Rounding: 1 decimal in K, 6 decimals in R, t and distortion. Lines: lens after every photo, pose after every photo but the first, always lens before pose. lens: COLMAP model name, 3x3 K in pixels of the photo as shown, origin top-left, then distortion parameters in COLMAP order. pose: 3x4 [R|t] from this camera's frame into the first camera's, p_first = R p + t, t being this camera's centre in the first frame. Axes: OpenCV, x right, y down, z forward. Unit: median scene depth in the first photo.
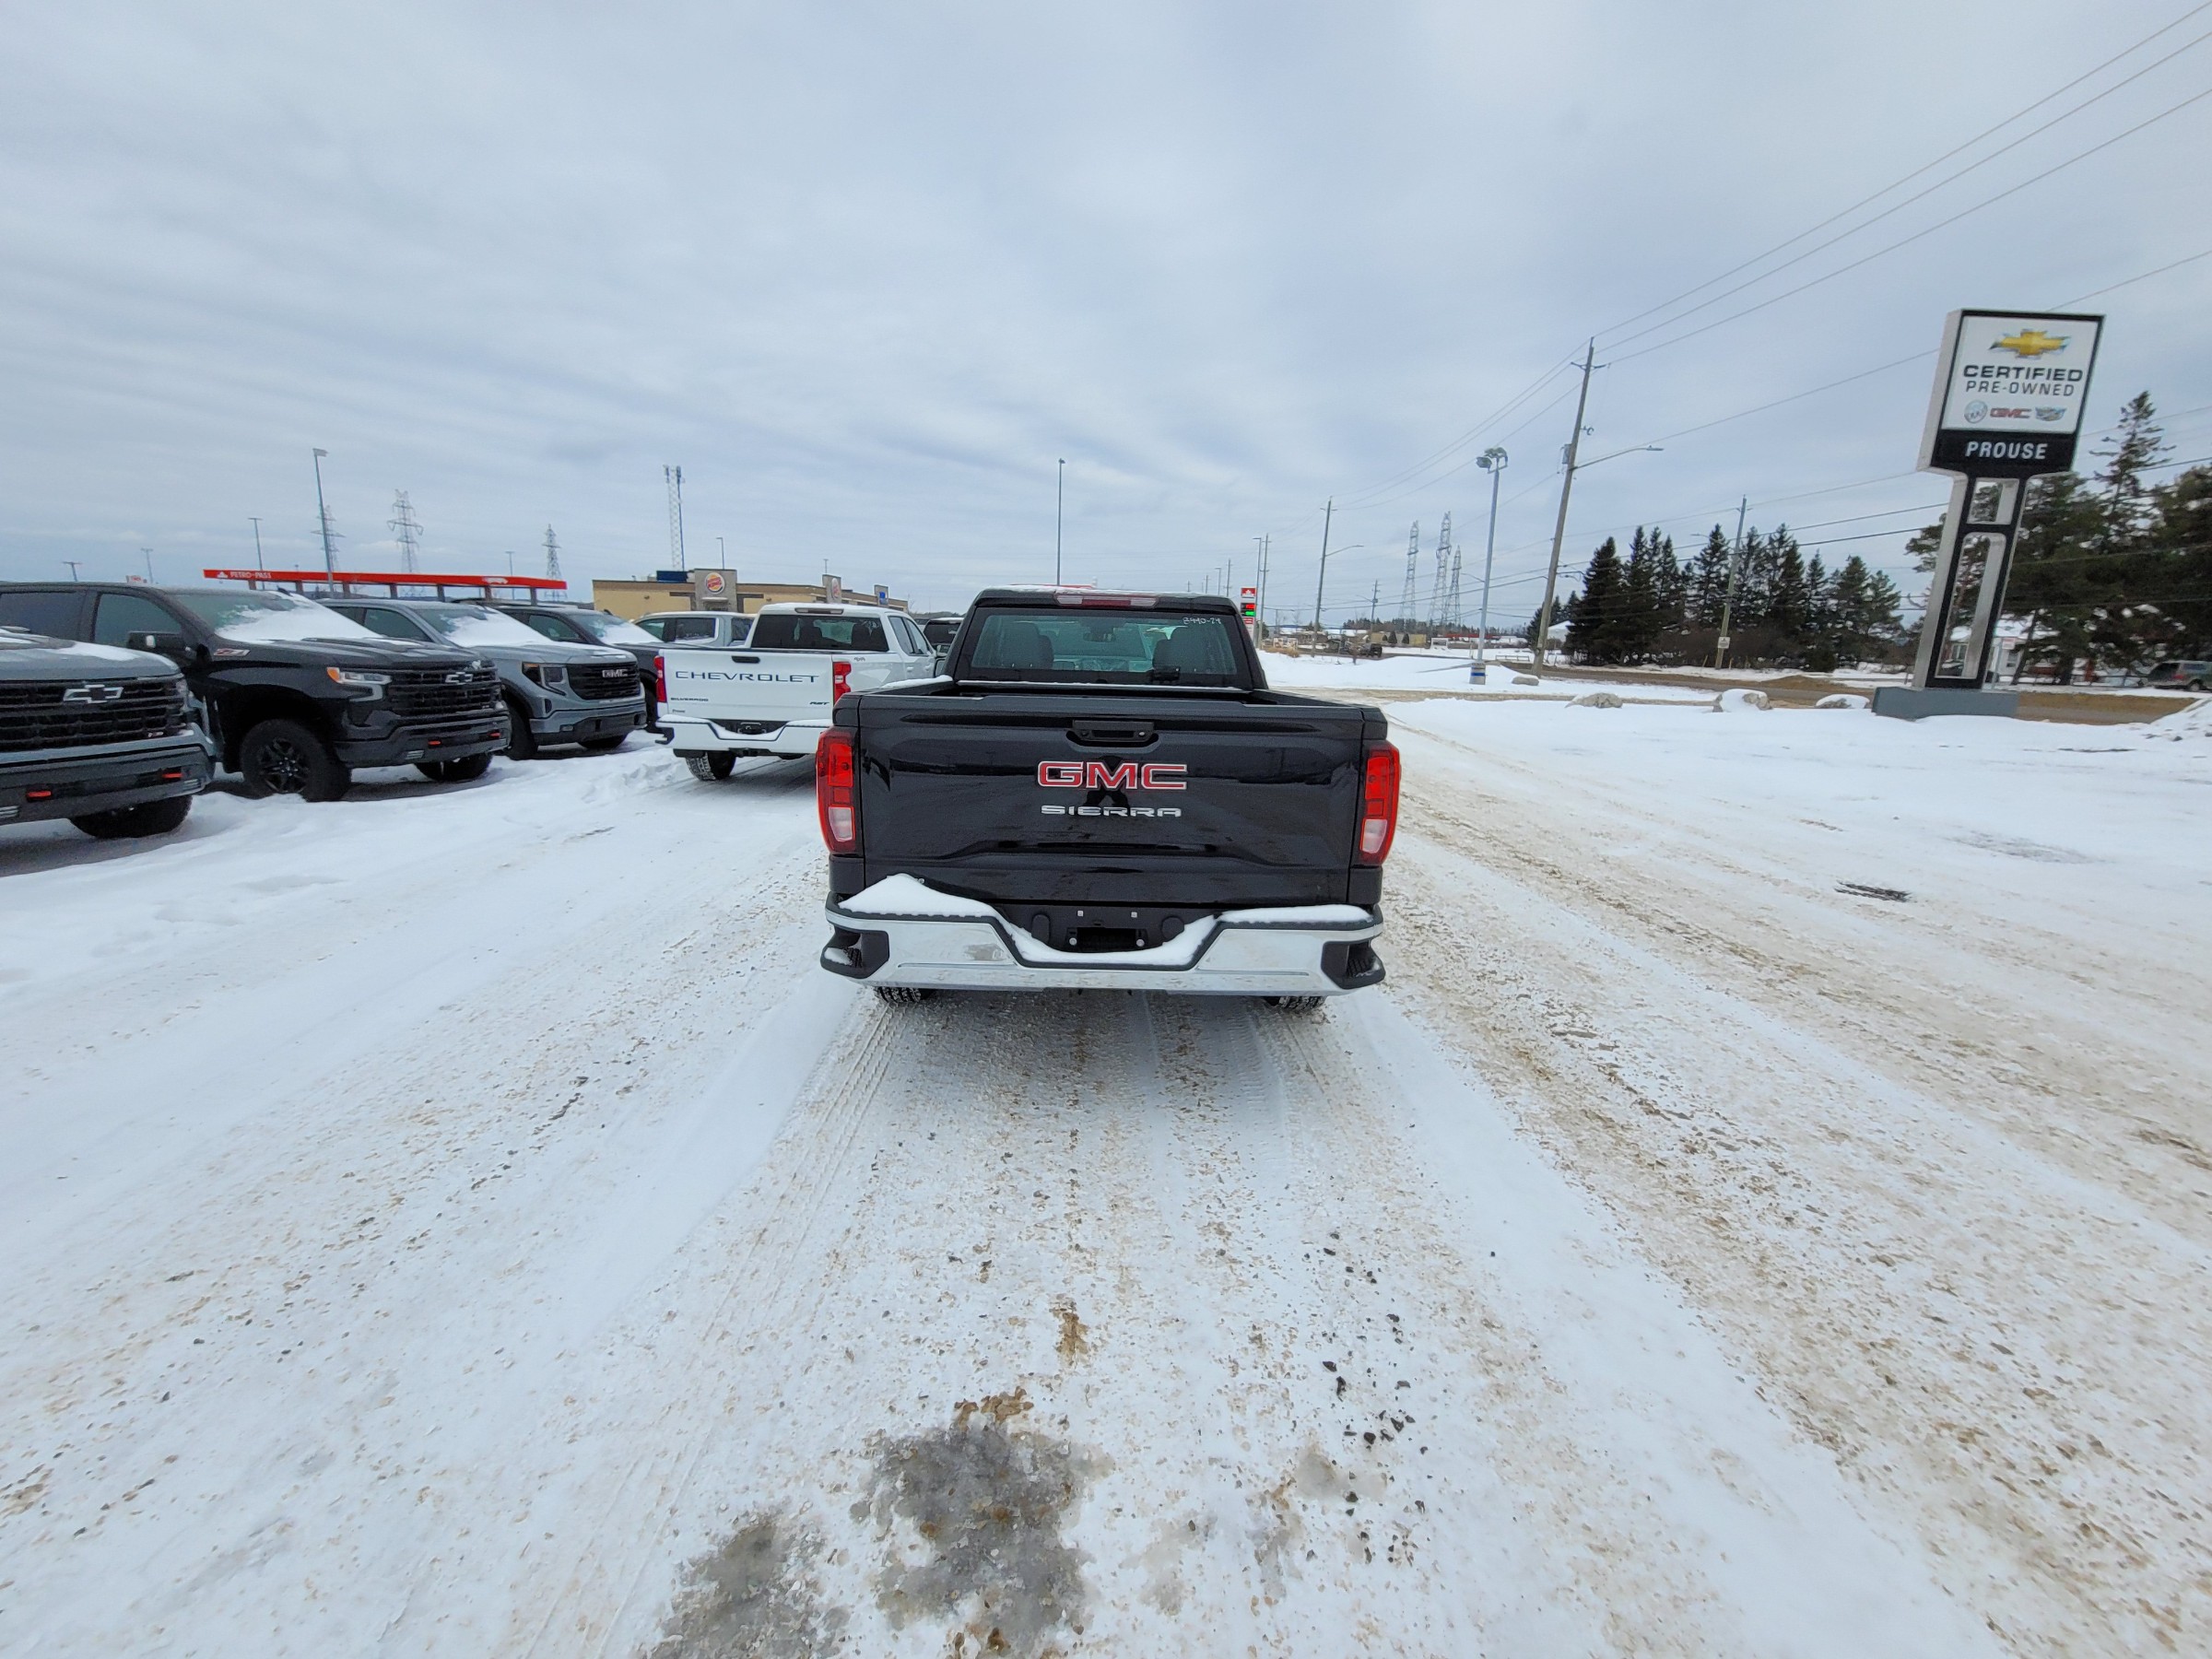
lens RADIAL K [[905.5, 0, 1106.6], [0, 905.5, 818.4], [0, 0, 1]] dist [-0.008315, 0.002798]
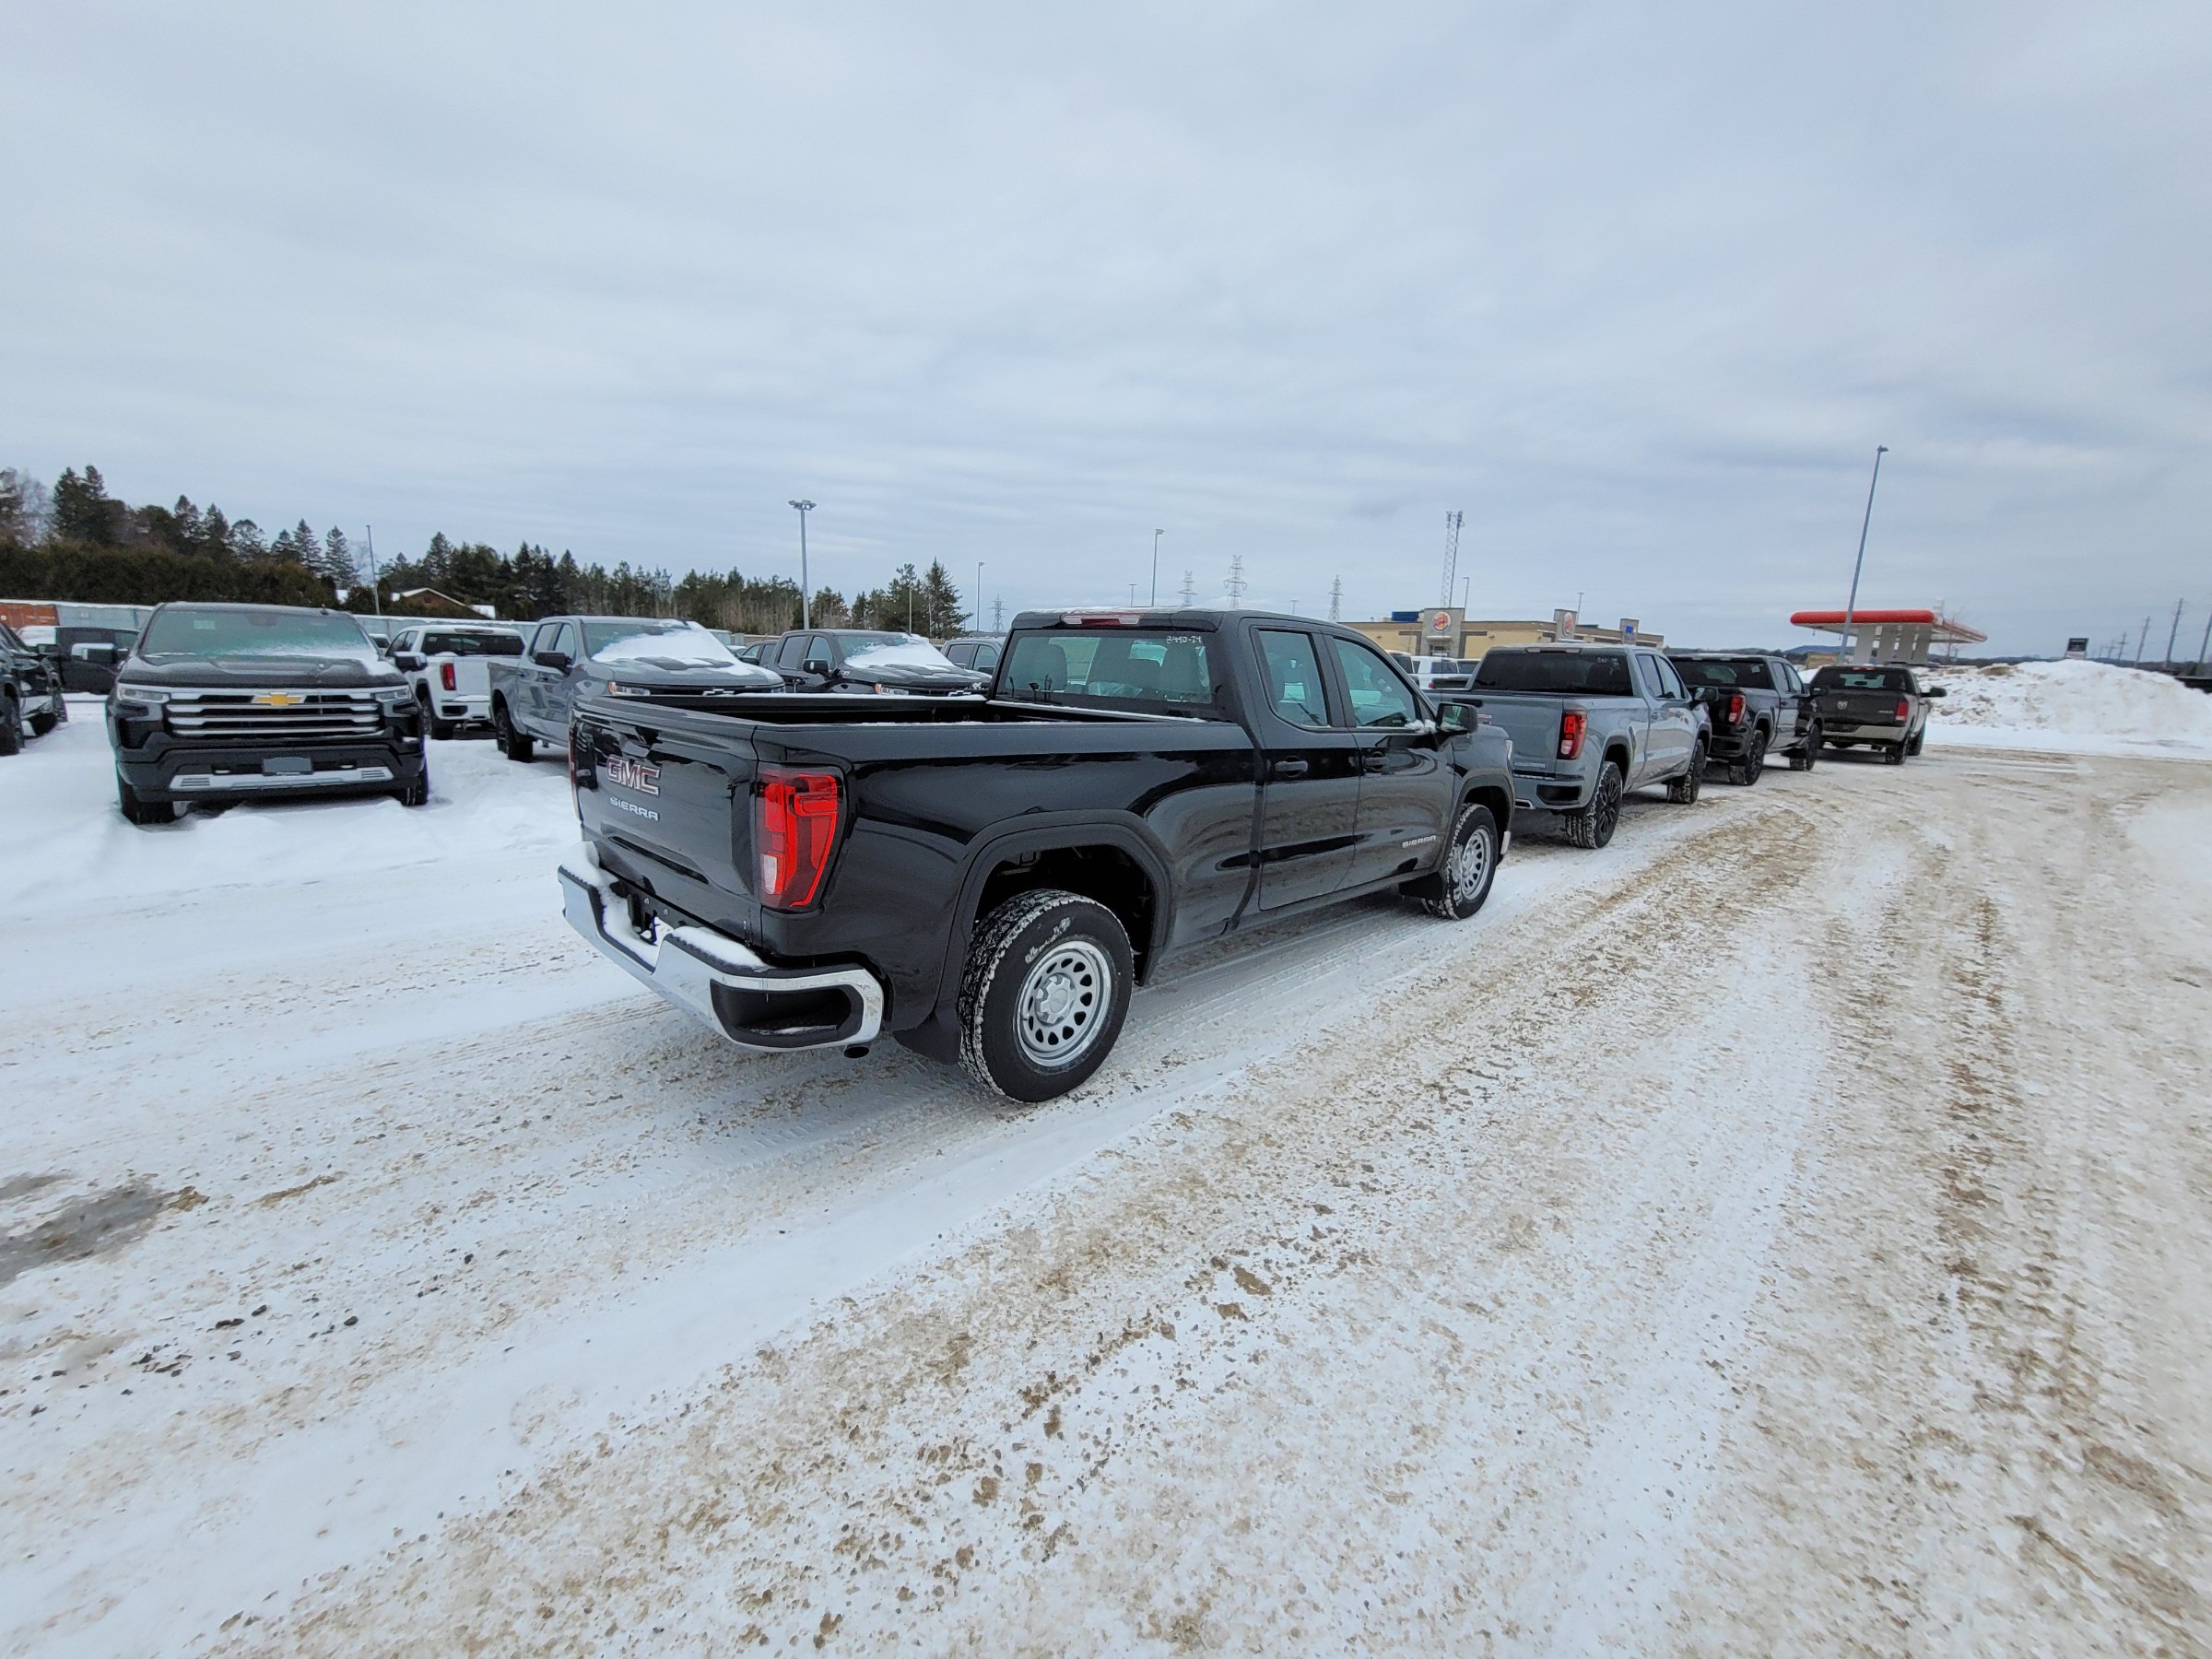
lens RADIAL K [[905.5, 0, 1106.6], [0, 905.5, 818.4], [0, 0, 1]] dist [-0.008315, 0.002798]
pose [[0.707770, 0.120565, -0.696079, 0.566091], [-0.148845, 0.988660, 0.019897, -0.049713], [0.690584, 0.089526, 0.717690, 0.302662]]
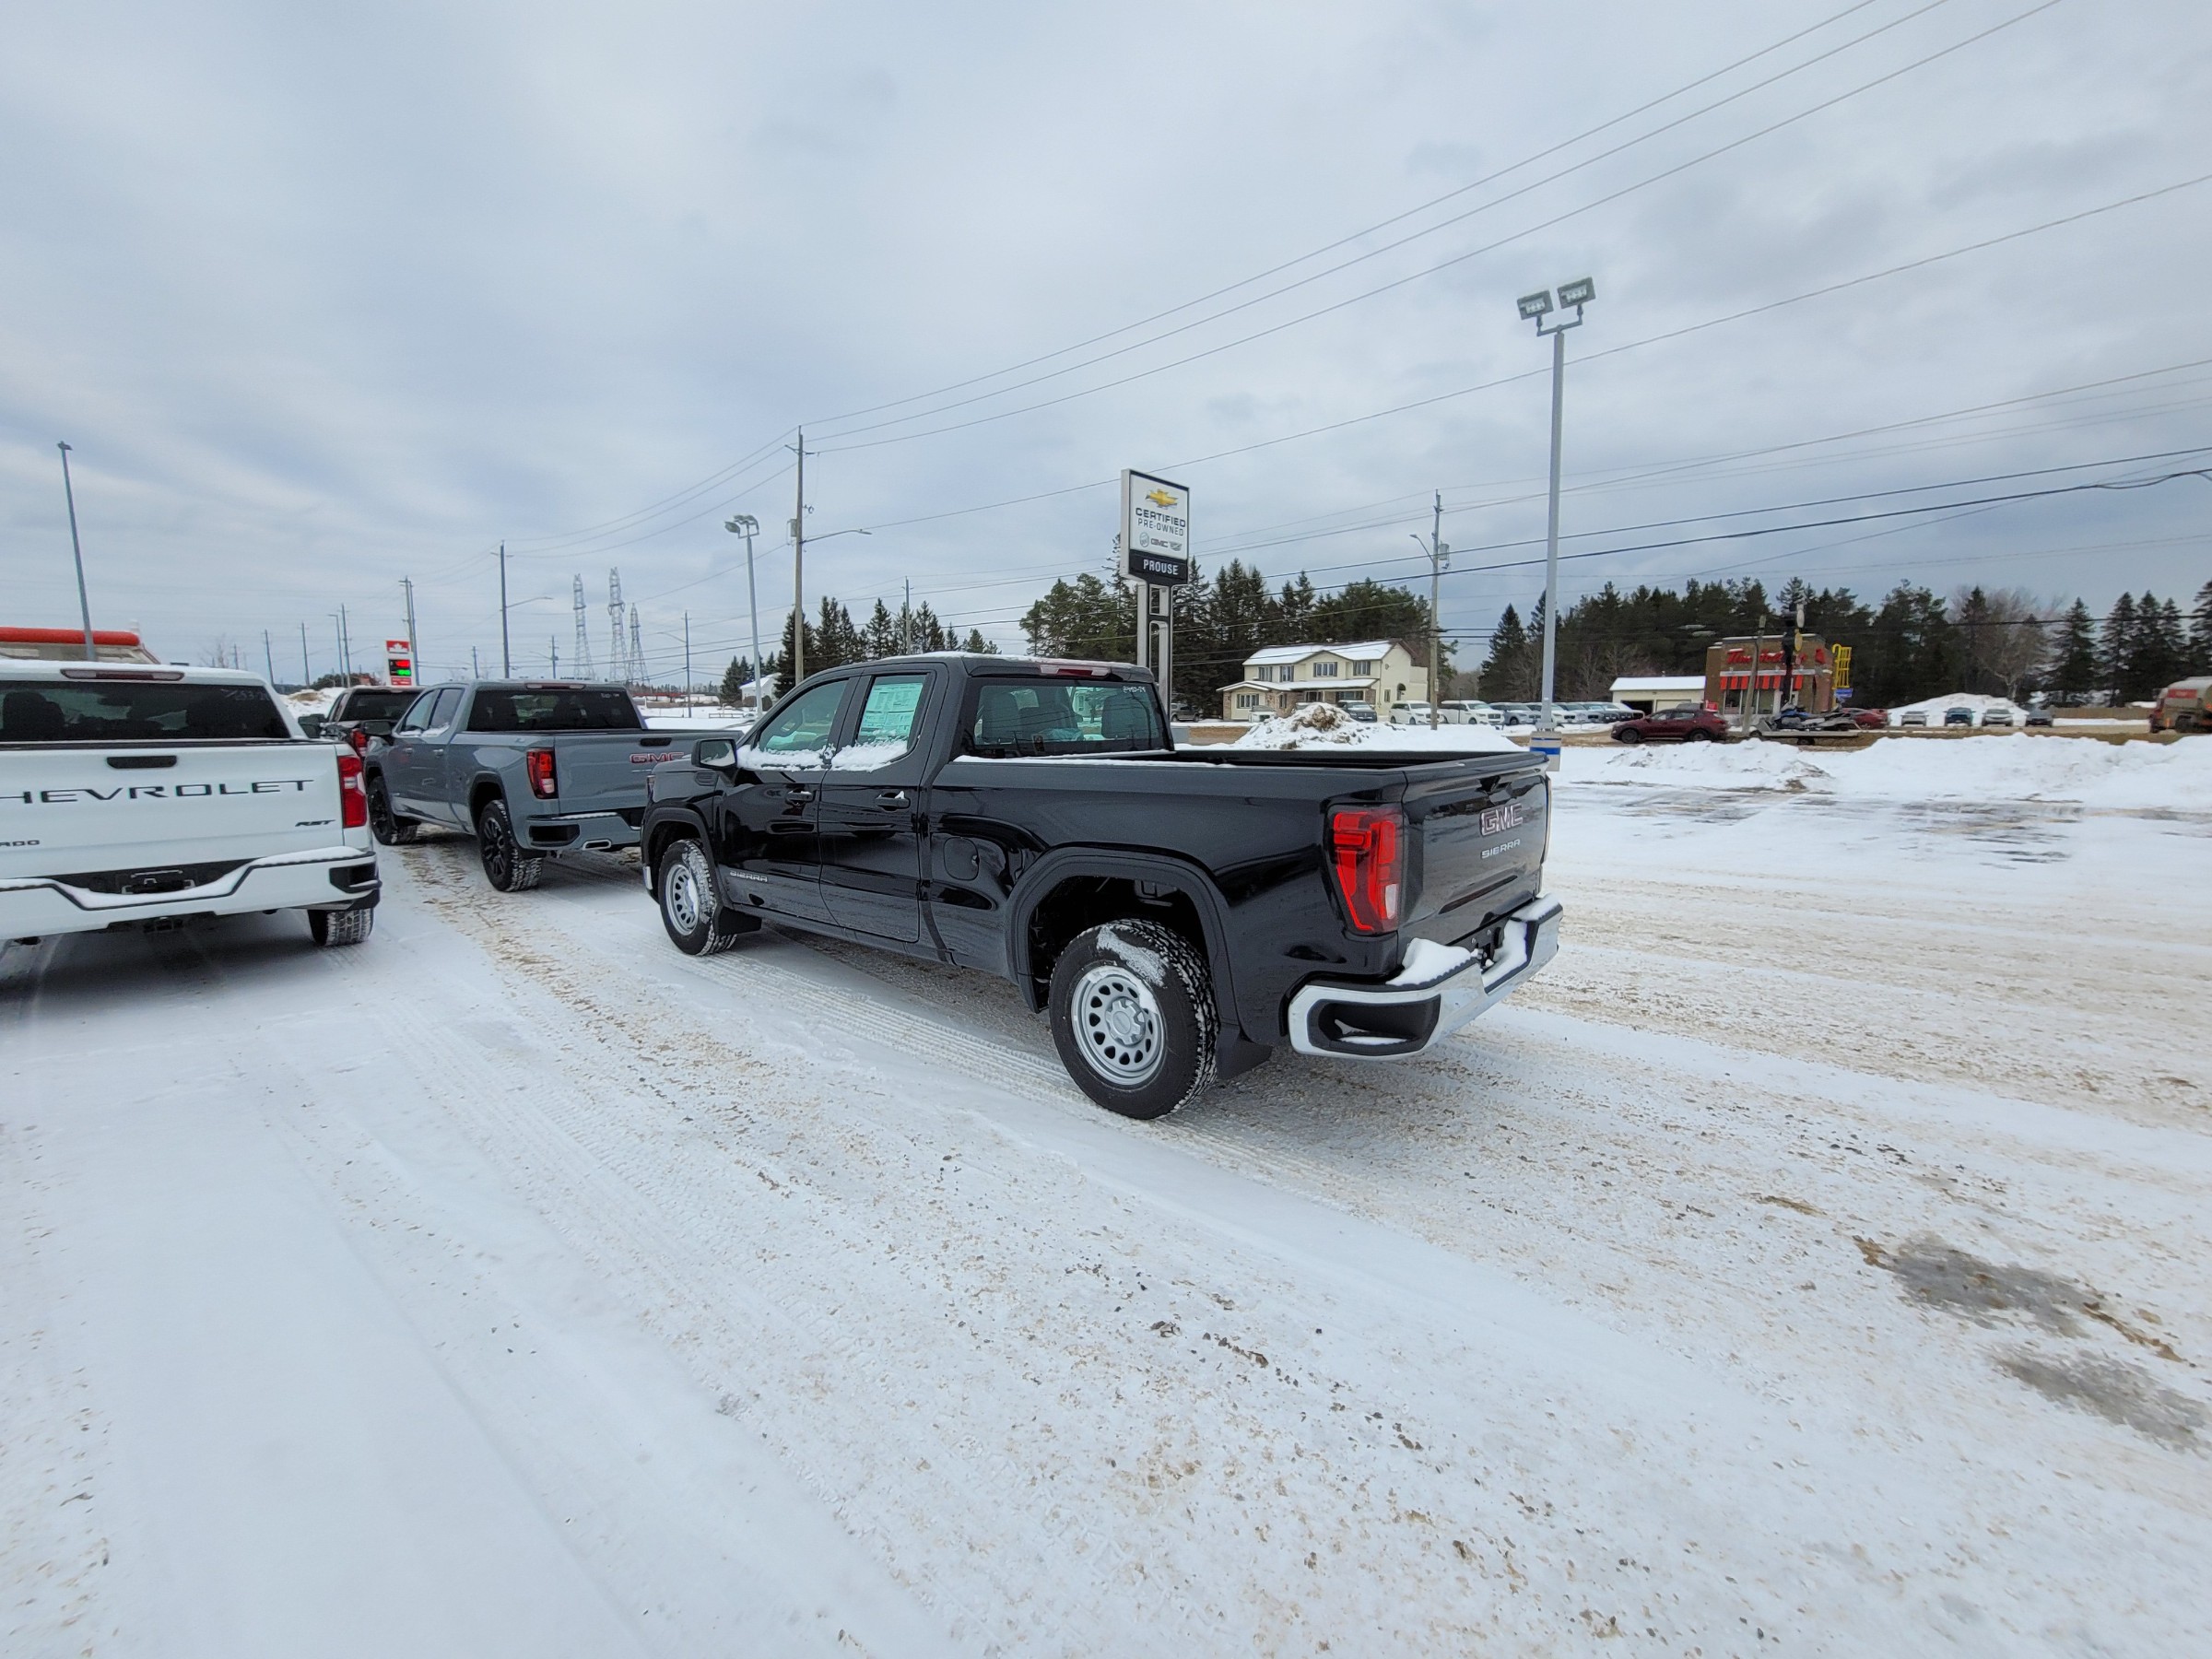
lens RADIAL K [[905.5, 0, 1106.6], [0, 905.5, 818.4], [0, 0, 1]] dist [-0.008315, 0.002798]
pose [[0.665909, -0.116011, 0.736958, -0.609230], [0.162005, 0.986749, 0.008947, -0.071162], [-0.728231, 0.113433, 0.675879, 0.274048]]
